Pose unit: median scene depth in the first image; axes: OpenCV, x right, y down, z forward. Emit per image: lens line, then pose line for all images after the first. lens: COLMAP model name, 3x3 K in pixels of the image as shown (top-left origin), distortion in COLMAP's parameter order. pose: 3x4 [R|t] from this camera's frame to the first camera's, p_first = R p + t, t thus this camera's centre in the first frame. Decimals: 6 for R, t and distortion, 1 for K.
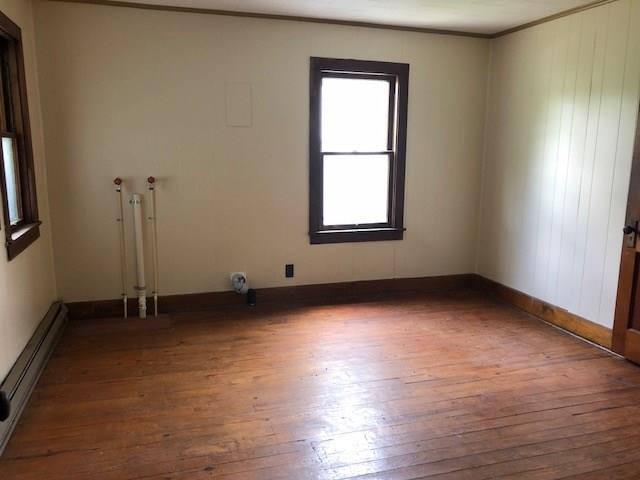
lens RADIAL K [[533.8, 0, 316.1], [0, 533.8, 236.5], [0, 0, 1]] dist [0.076104, -0.098671]
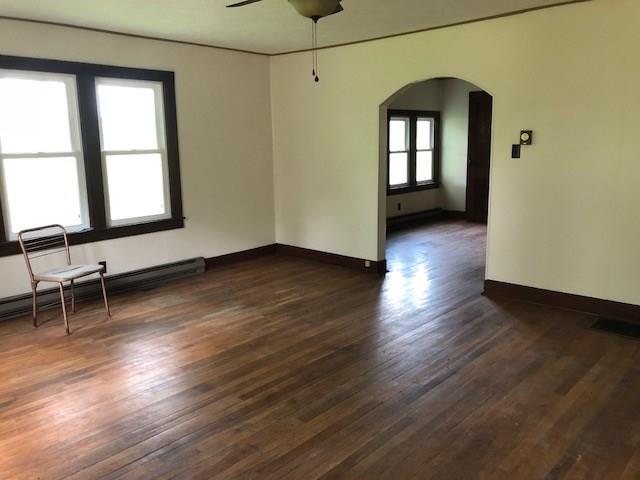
lens RADIAL K [[533.8, 0, 316.1], [0, 533.8, 236.5], [0, 0, 1]] dist [0.076104, -0.098671]
pose [[0.825607, -0.137830, 0.547153, -0.246020], [0.131853, 0.989986, 0.050427, 0.005675], [-0.548624, 0.030511, 0.835512, -0.101956]]
